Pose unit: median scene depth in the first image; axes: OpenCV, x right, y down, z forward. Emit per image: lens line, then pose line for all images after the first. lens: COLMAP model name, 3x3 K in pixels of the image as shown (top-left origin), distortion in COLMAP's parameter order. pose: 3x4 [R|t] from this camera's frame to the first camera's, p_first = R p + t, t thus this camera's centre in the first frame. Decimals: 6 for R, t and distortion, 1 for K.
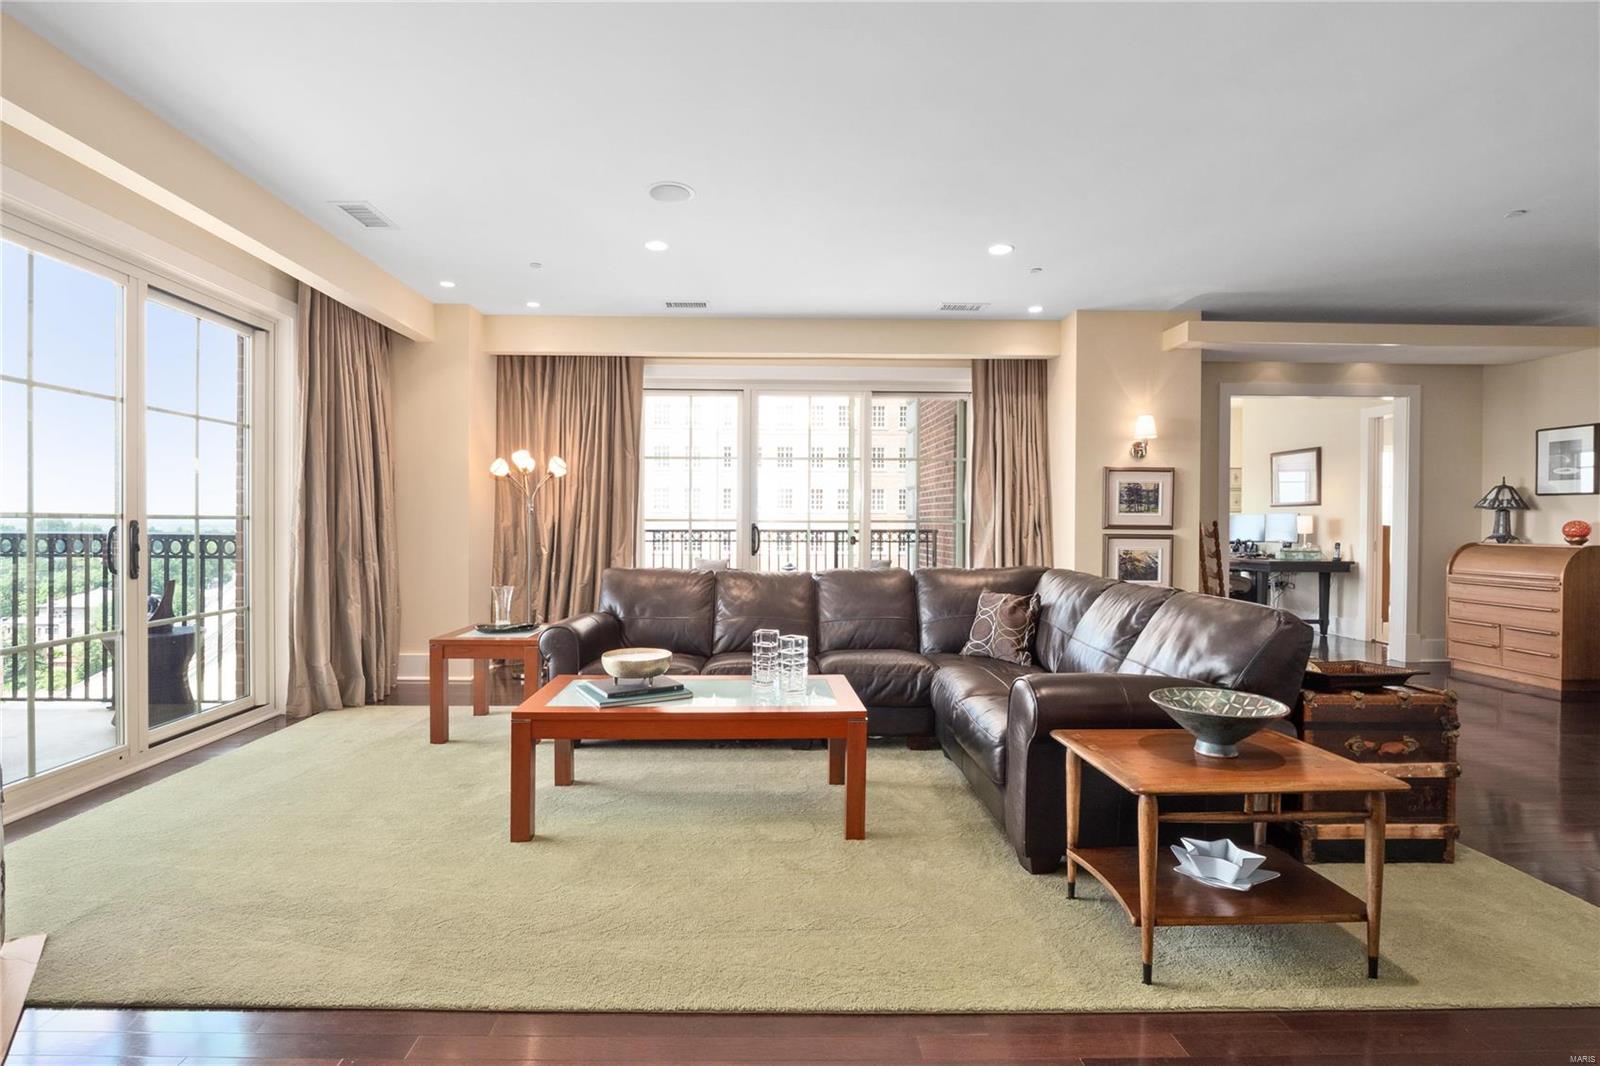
lens RADIAL K [[753.9, 0, 816.5], [0, 753.9, 528.3], [0, 0, 1]] dist [-0.002848, 0.000119]
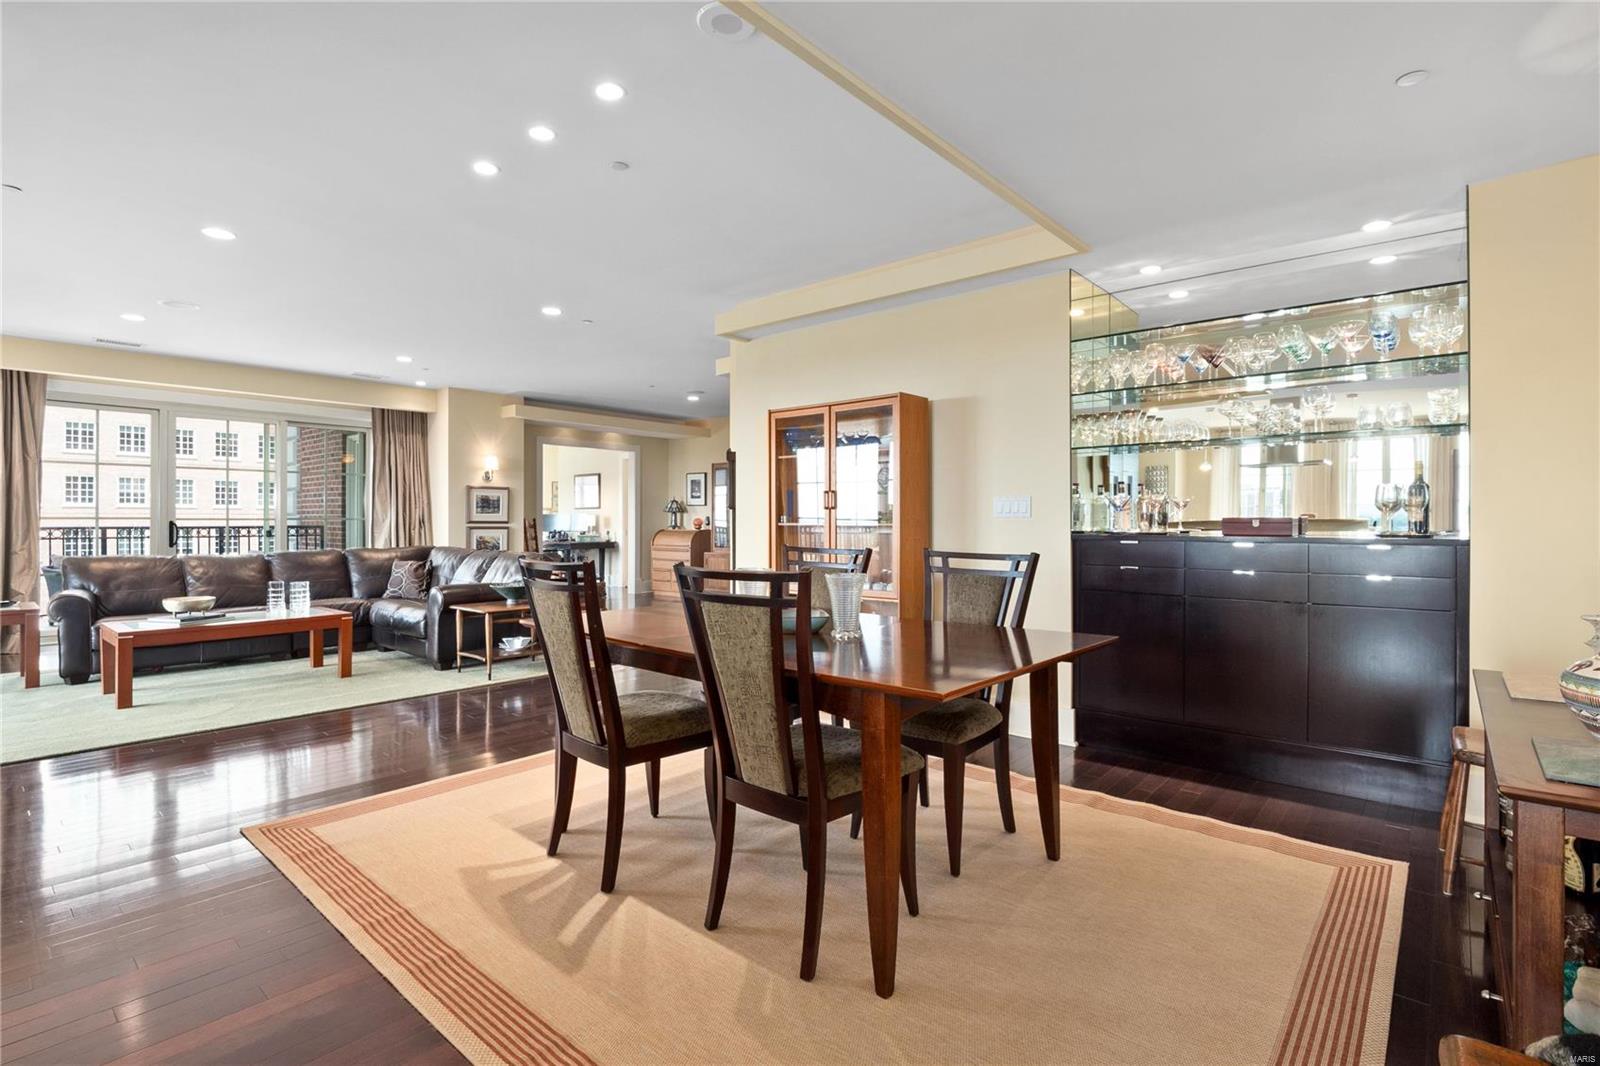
lens RADIAL K [[753.9, 0, 816.5], [0, 753.9, 528.3], [0, 0, 1]] dist [-0.002848, 0.000119]
pose [[0.691588, -0.011362, 0.722203, -0.260796], [0.006925, 0.999935, 0.009100, 0.001569], [-0.722259, -0.001292, 0.691622, -0.643926]]
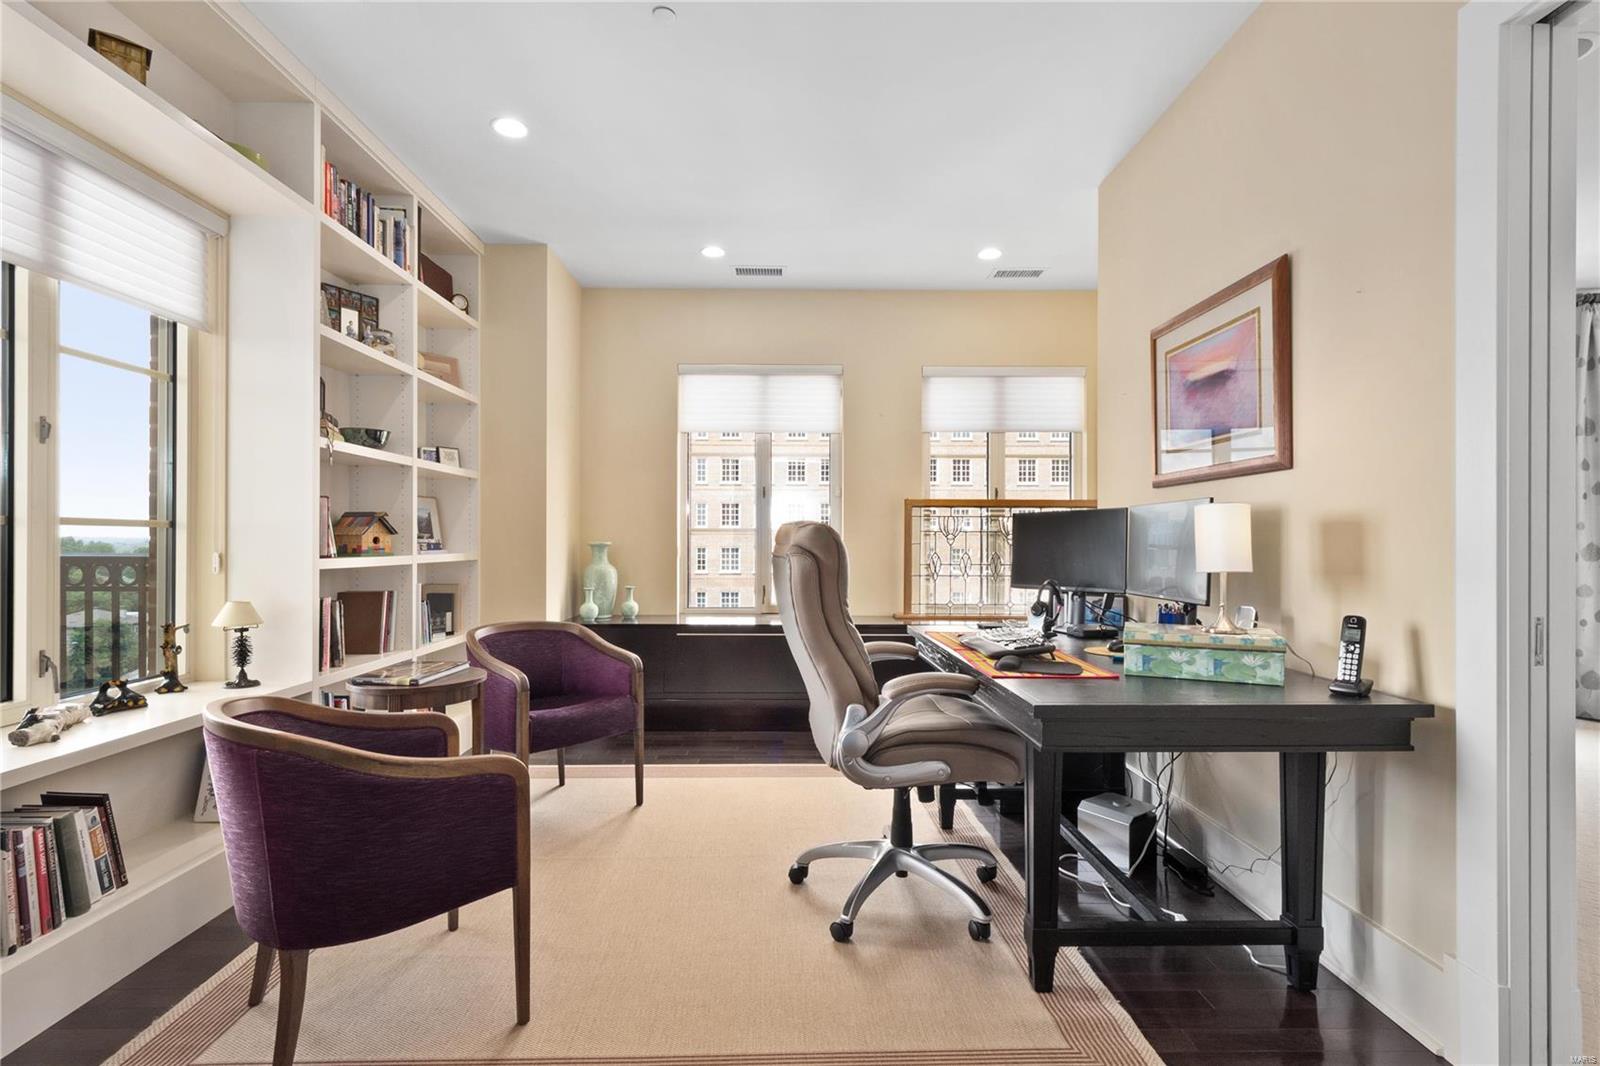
lens RADIAL K [[753.9, 0, 816.5], [0, 753.9, 528.3], [0, 0, 1]] dist [-0.002848, 0.000119]
pose [[0.999776, -0.002616, -0.020991, 0.673761], [0.002280, 0.999869, -0.016001, -0.006900], [0.021030, 0.015949, 0.999652, 0.969553]]
